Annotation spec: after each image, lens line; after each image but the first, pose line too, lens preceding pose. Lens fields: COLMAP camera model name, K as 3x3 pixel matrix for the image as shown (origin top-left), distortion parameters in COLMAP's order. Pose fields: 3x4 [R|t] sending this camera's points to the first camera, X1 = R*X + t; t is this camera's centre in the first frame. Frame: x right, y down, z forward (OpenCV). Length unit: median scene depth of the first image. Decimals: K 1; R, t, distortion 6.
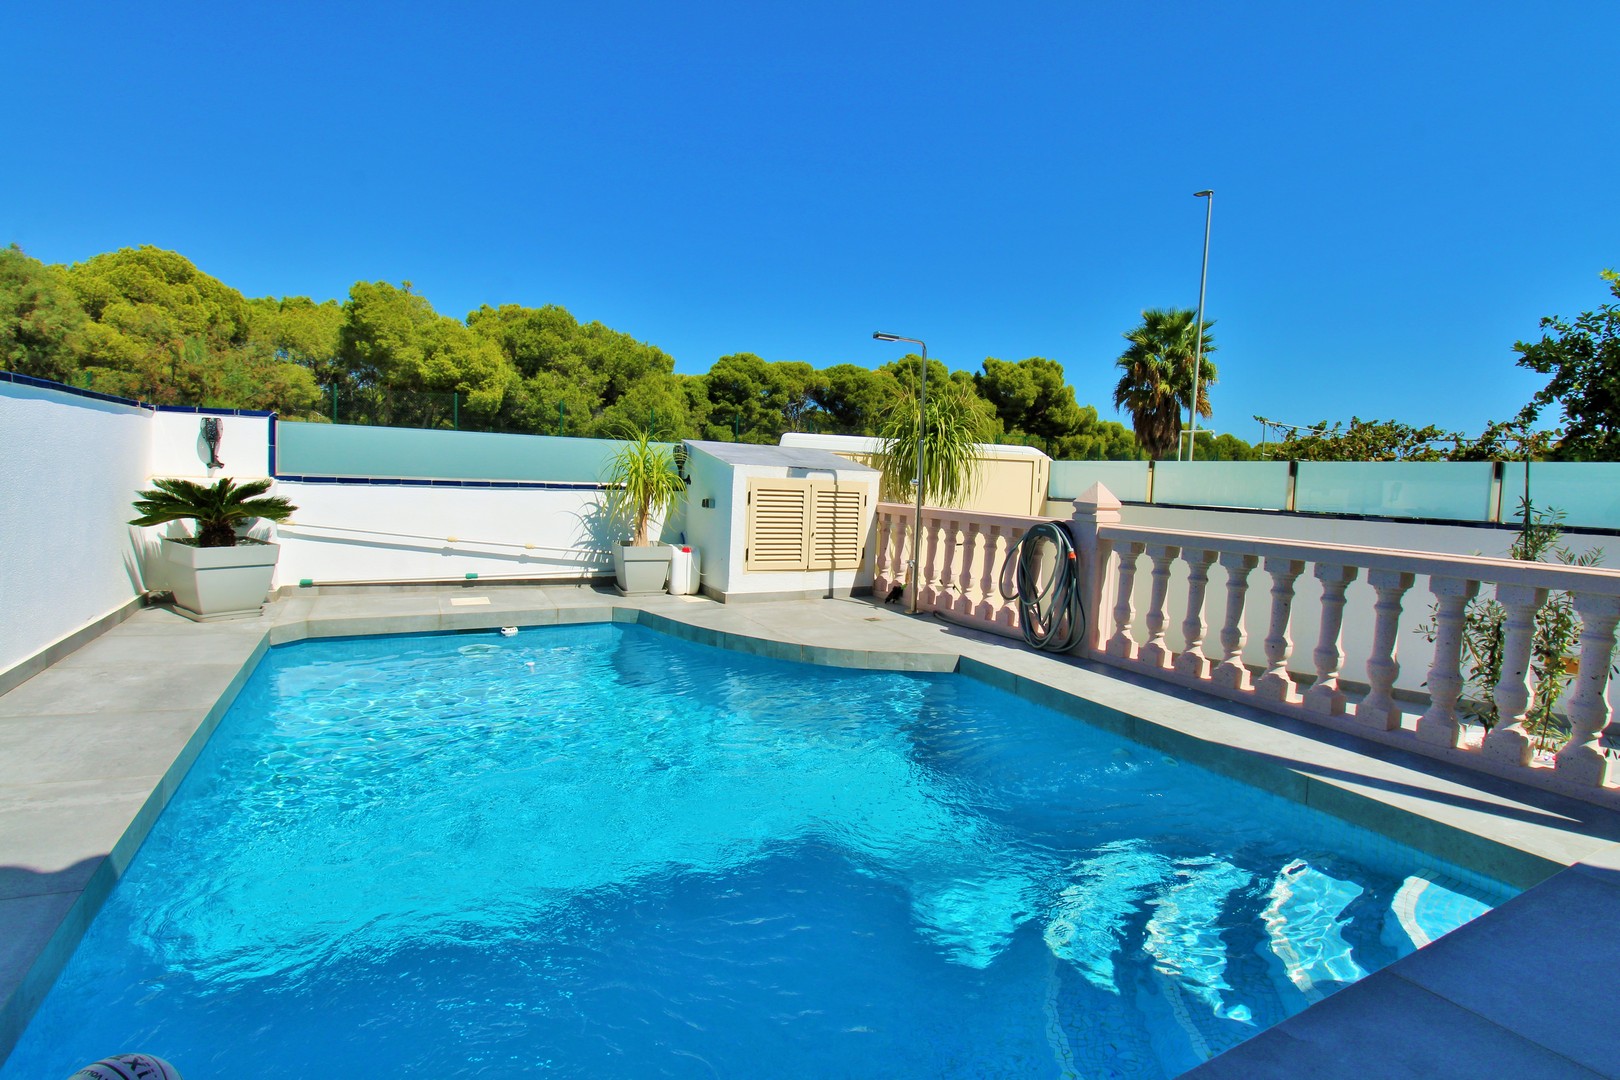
lens RADIAL K [[756.0, 0, 810.6], [0, 756.0, 525.1], [0, 0, 1]] dist [0.002187, -0.012762]
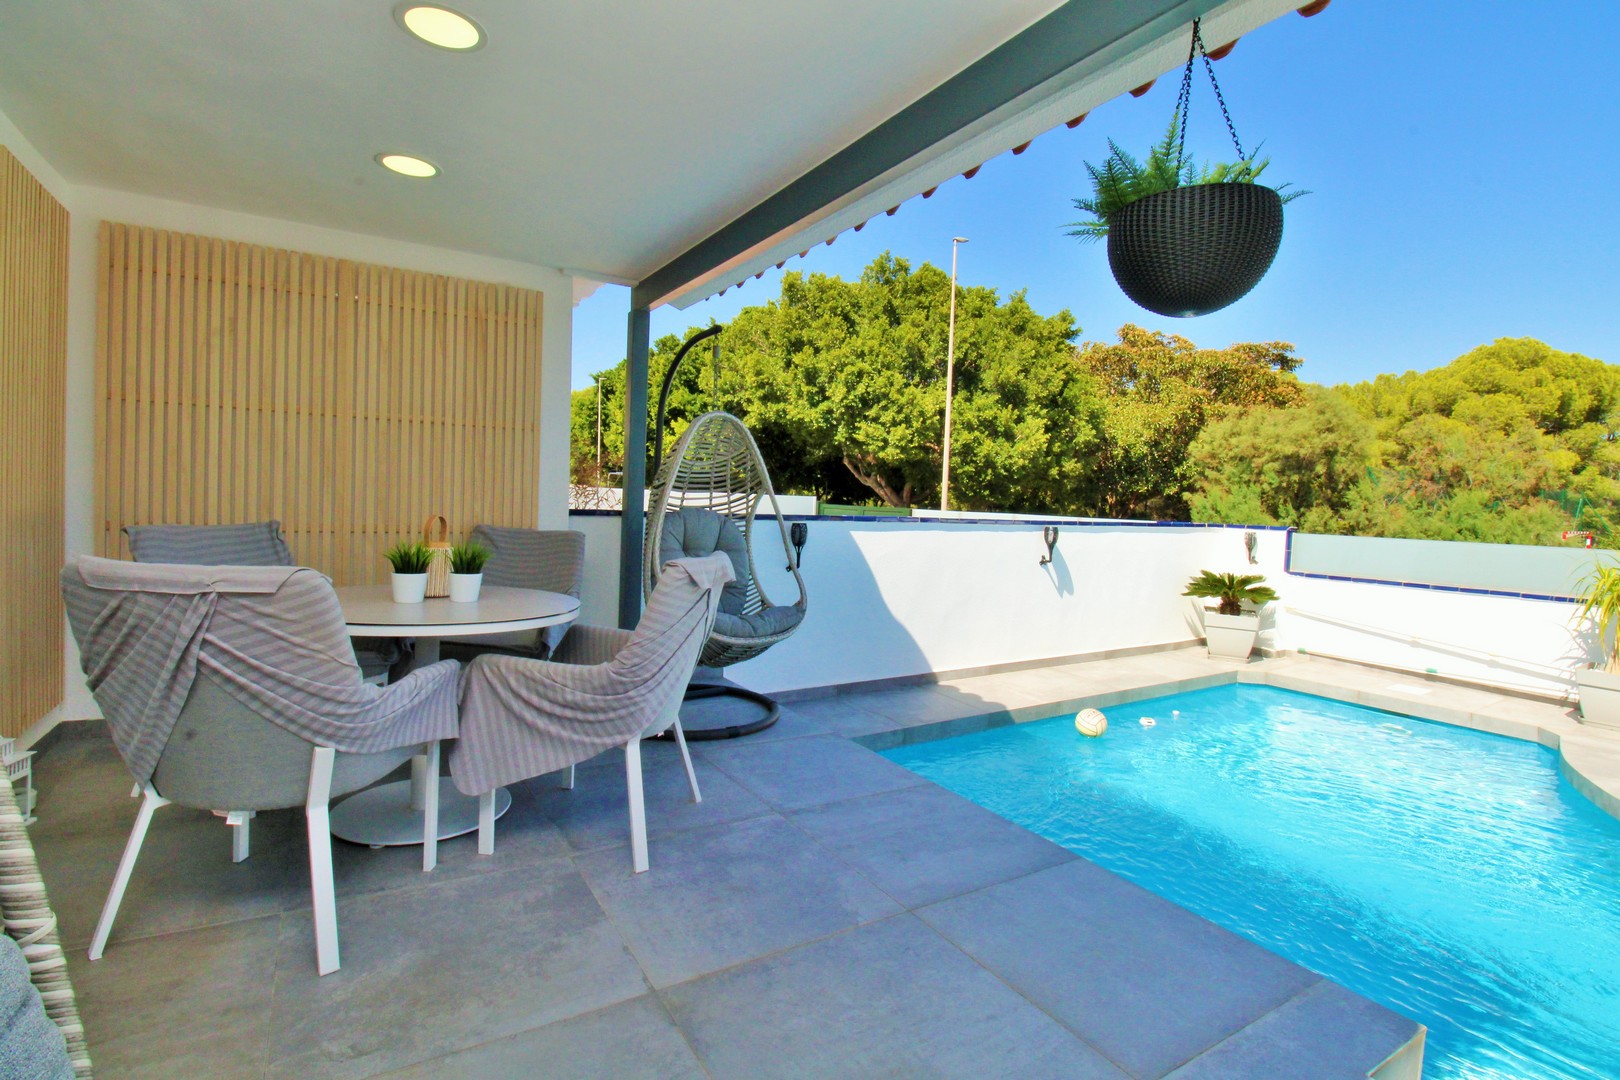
lens RADIAL K [[756.0, 0, 810.6], [0, 756.0, 525.1], [0, 0, 1]] dist [0.002187, -0.012762]
pose [[0.061437, -0.004616, -0.998100, 0.099972], [-0.097630, 0.995166, -0.010612, -0.007507], [0.993325, 0.098097, 0.060689, 0.001753]]
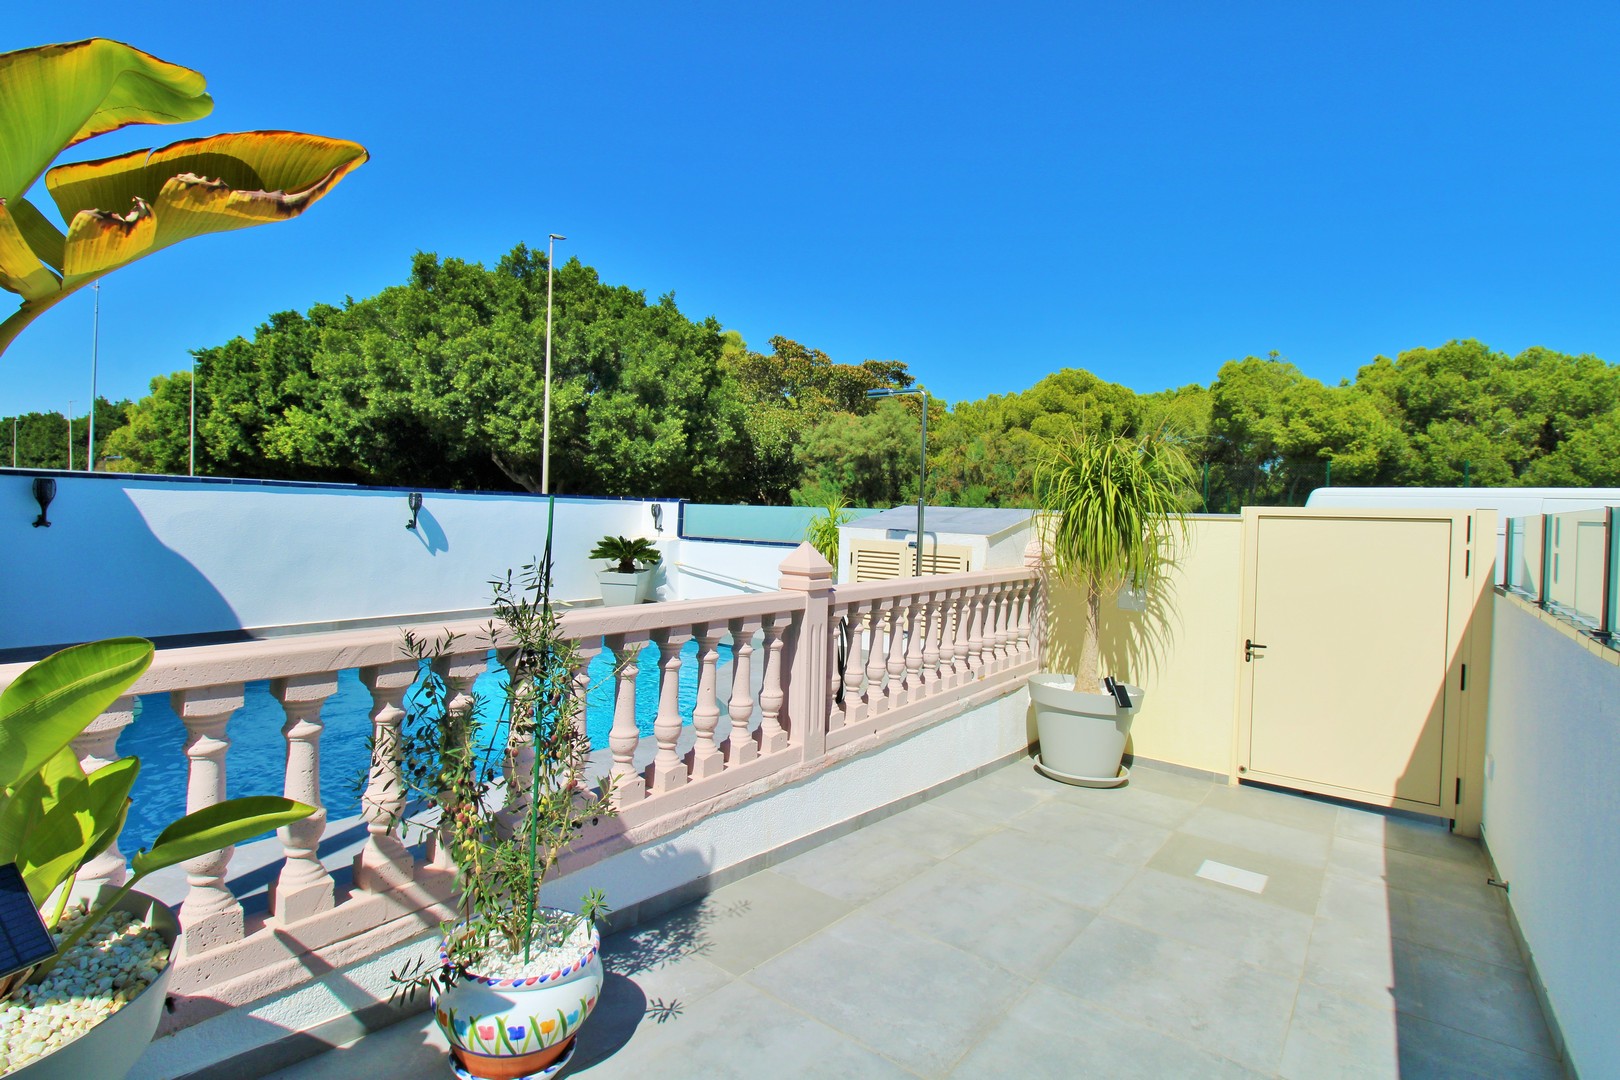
lens RADIAL K [[770.8, 0, 812.3], [0, 770.8, 522.9], [0, 0, 1]] dist [0.002585, -0.019141]
pose [[0.404425, -0.017941, -0.914395, 0.151961], [-0.074694, 0.995820, -0.052575, -0.004120], [0.911516, 0.089562, 0.401394, 0.087607]]
